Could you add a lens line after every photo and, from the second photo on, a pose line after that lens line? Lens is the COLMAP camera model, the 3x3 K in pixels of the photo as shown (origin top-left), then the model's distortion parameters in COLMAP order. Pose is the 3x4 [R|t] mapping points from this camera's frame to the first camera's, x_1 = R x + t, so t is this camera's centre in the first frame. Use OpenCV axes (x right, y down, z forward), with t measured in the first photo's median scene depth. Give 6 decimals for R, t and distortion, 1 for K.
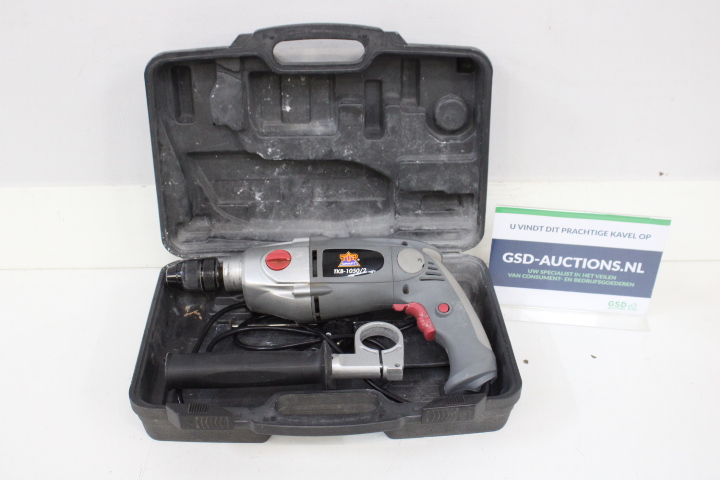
lens RADIAL K [[802.6, 0, 360.0], [0, 802.6, 240.0], [0, 0, 1]] dist [-0.113128, 0.003686]
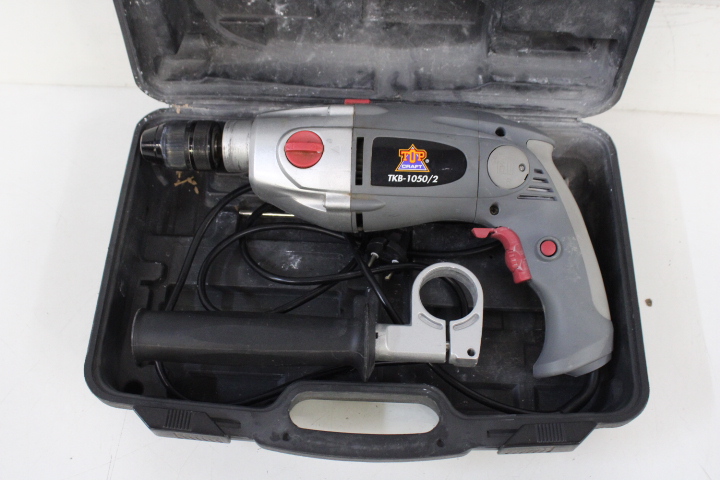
lens RADIAL K [[764.1, 0, 360.0], [0, 764.1, 240.0], [0, 0, 1]] dist [-0.143292, 0.182309]
pose [[0.996199, 0.076591, -0.041483, -0.024998], [-0.047550, 0.877219, 0.477730, -0.205083], [0.072979, -0.473942, 0.877527, 0.420564]]
